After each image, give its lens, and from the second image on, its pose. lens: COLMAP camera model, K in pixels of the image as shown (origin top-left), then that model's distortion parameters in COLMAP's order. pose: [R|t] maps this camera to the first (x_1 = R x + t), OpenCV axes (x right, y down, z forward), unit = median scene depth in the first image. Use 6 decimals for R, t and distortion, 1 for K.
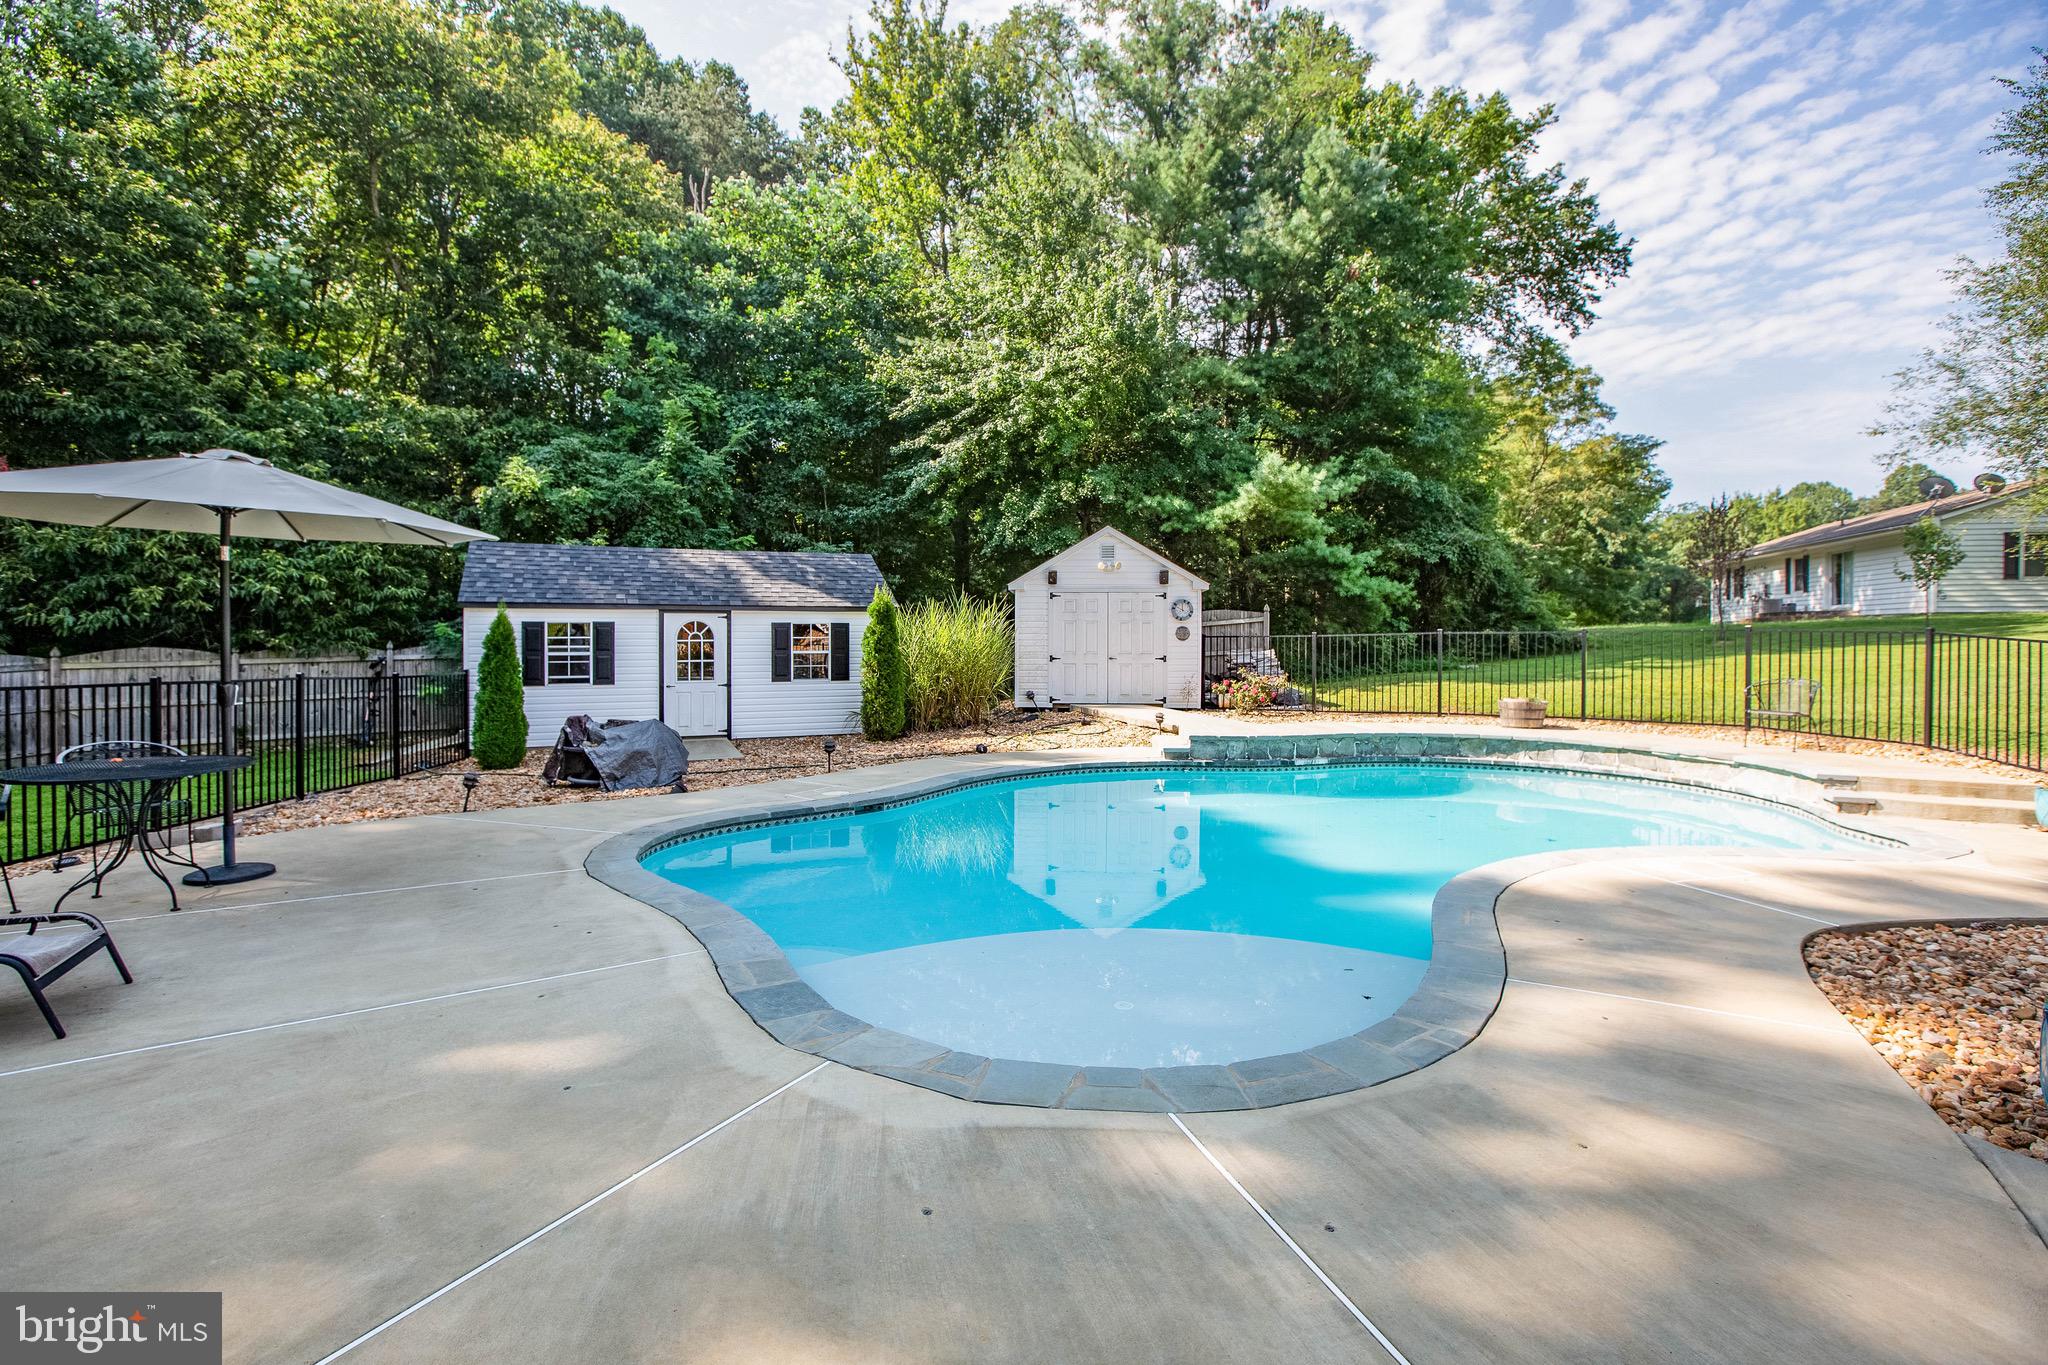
lens RADIAL K [[960.7, 0, 1024.2], [0, 960.7, 649.1], [0, 0, 1]] dist [-0.055275, 0.028380]
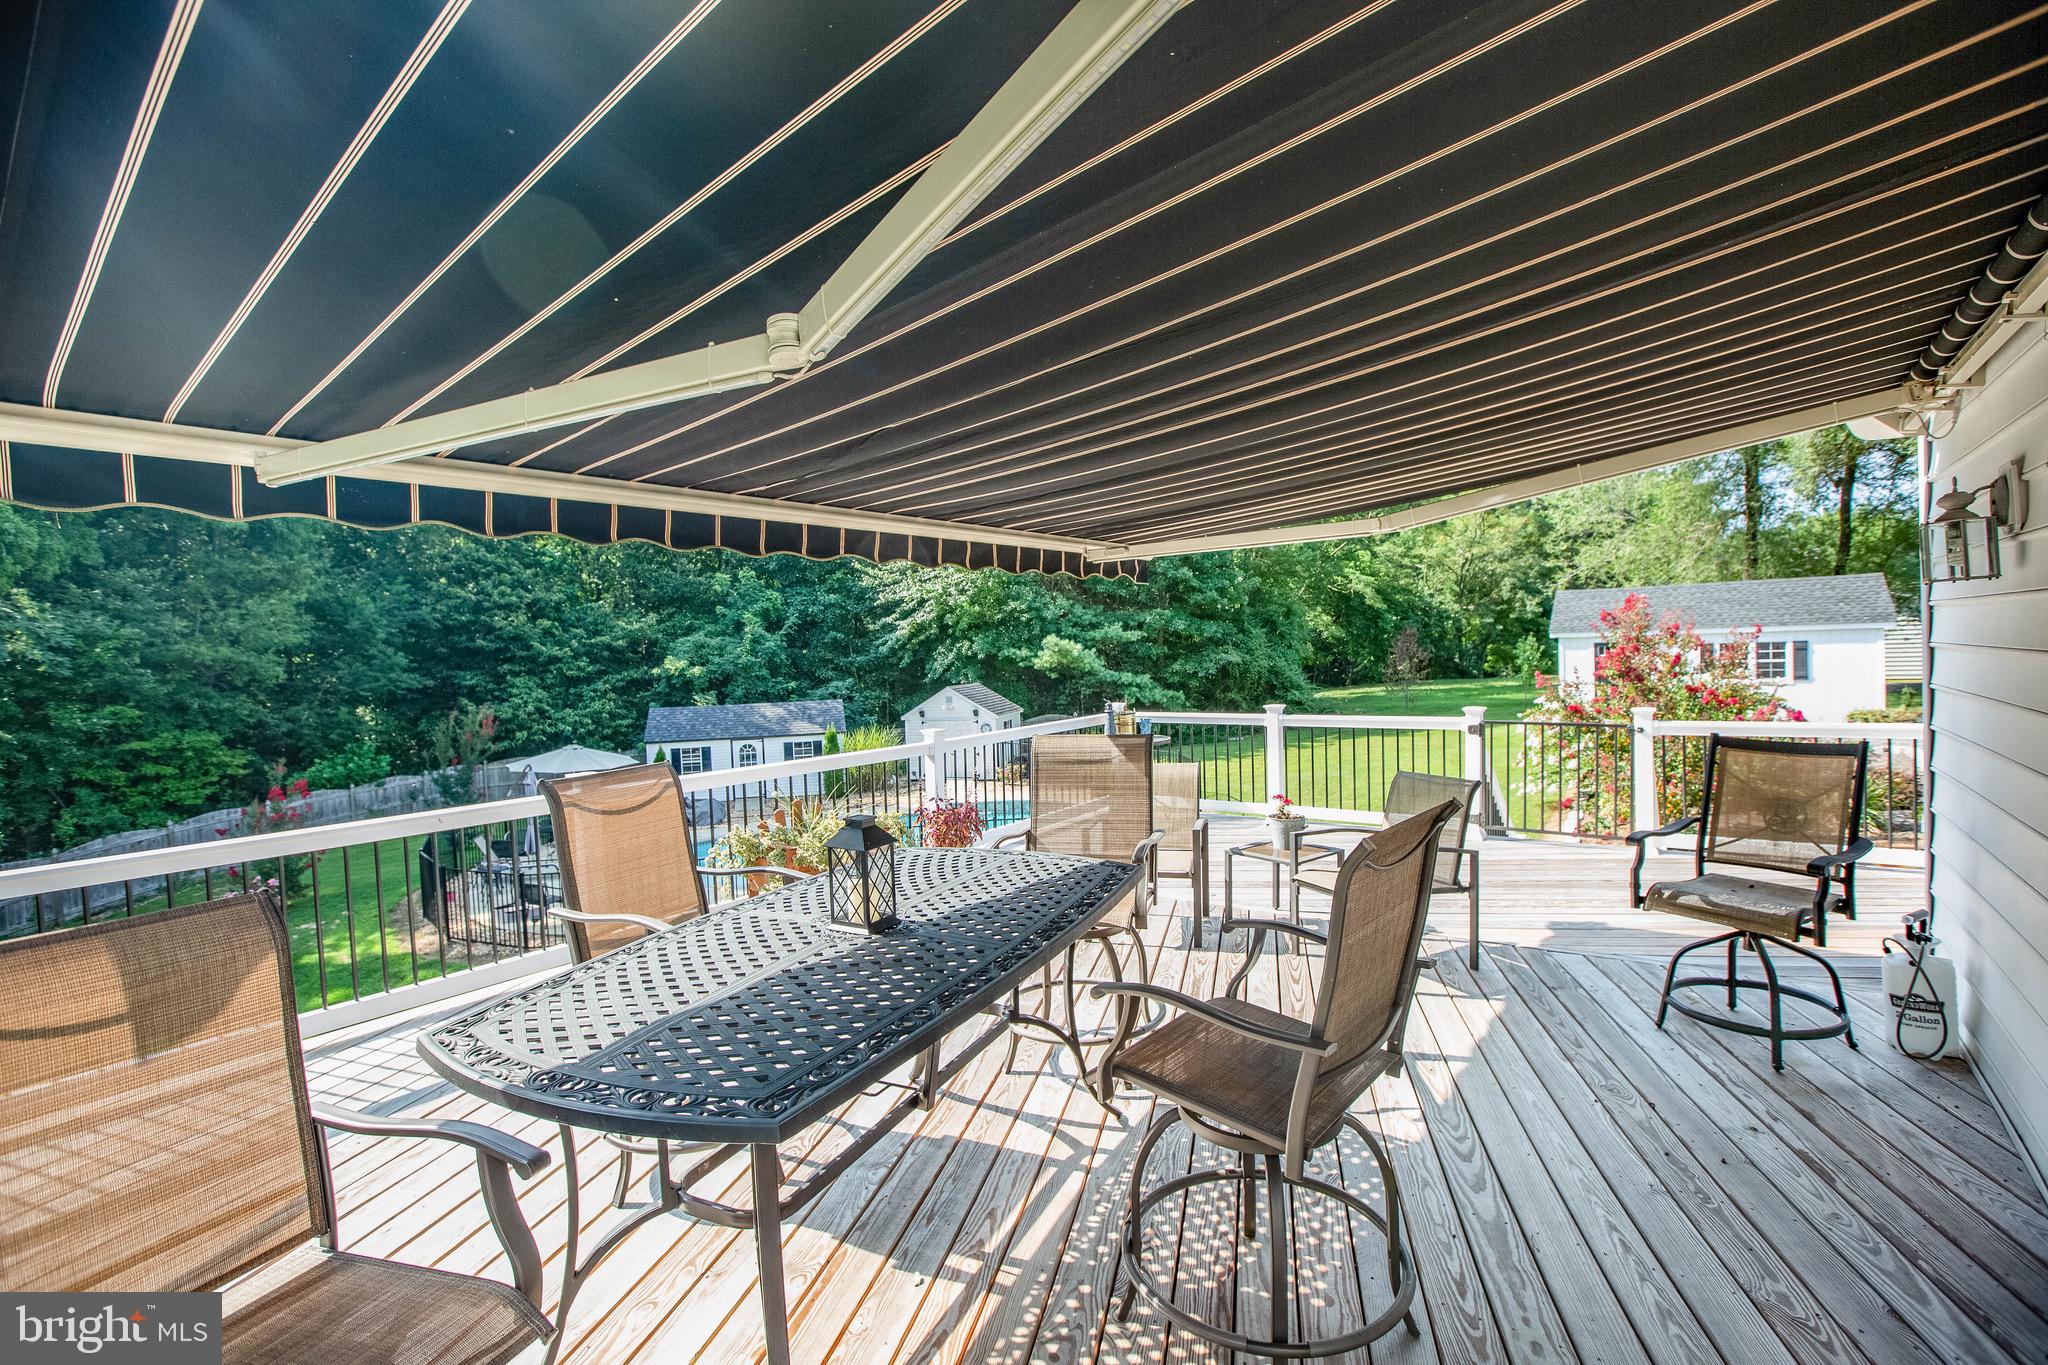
lens RADIAL K [[942.6, 0, 1020.1], [0, 942.6, 668.8], [0, 0, 1]] dist [-0.030294, 0.000234]
pose [[0.980087, -0.029747, -0.196329, 0.606728], [0.032301, 0.999430, 0.009815, -0.177920], [0.195925, -0.015961, 0.980489, -0.848971]]
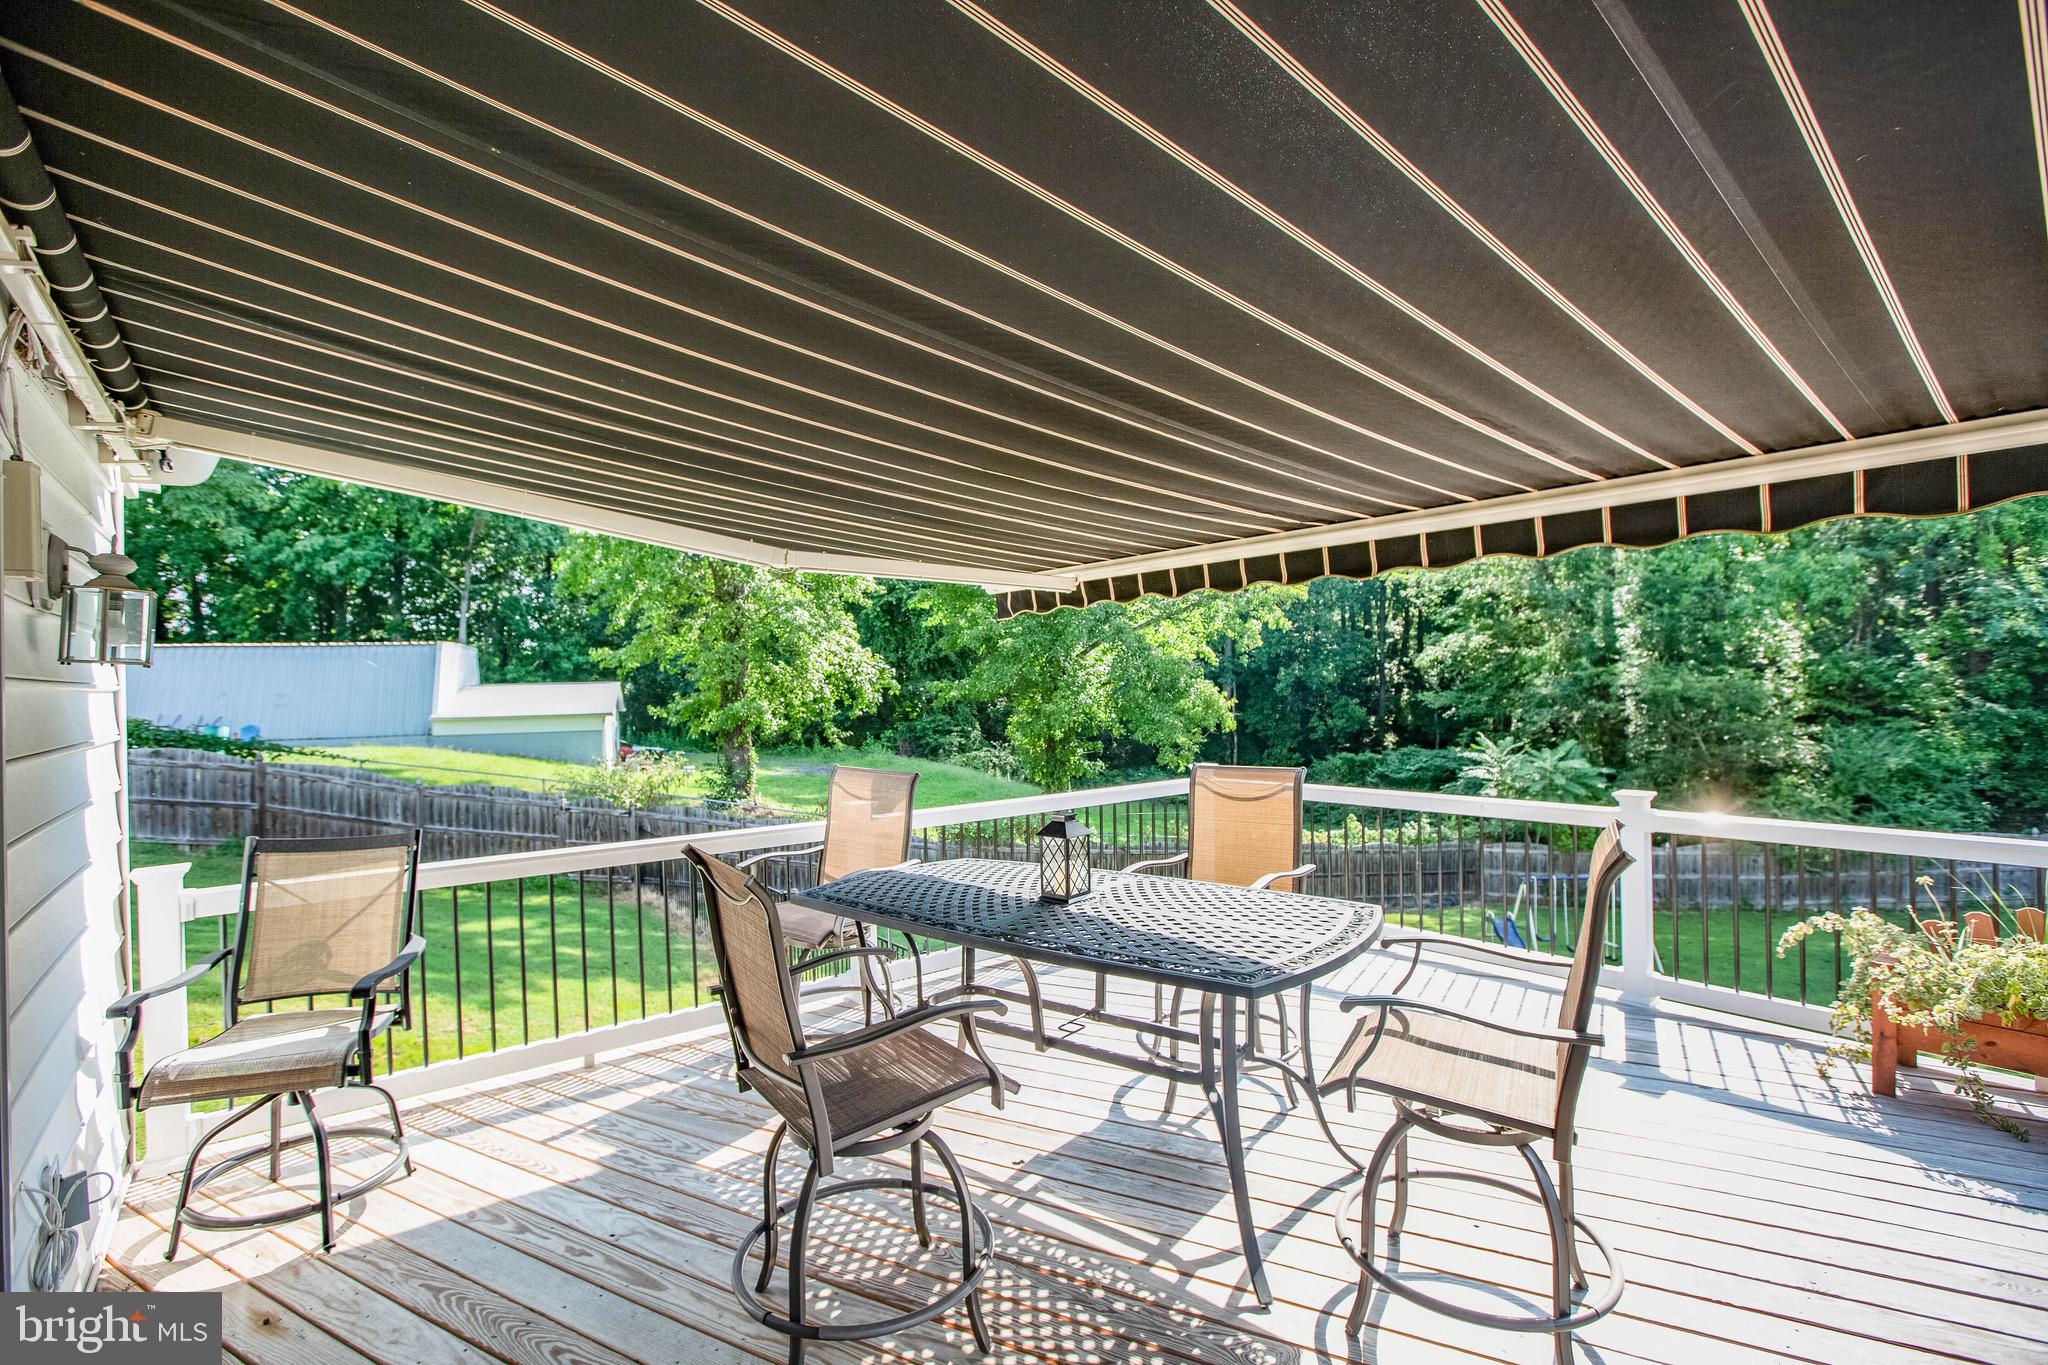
lens RADIAL K [[942.6, 0, 1020.1], [0, 942.6, 668.8], [0, 0, 1]] dist [-0.030294, 0.000234]
pose [[-0.418842, -0.003979, -0.908050, 0.750388], [0.011819, 0.999882, -0.009833, -0.181263], [0.907982, -0.014851, -0.418746, -0.600203]]
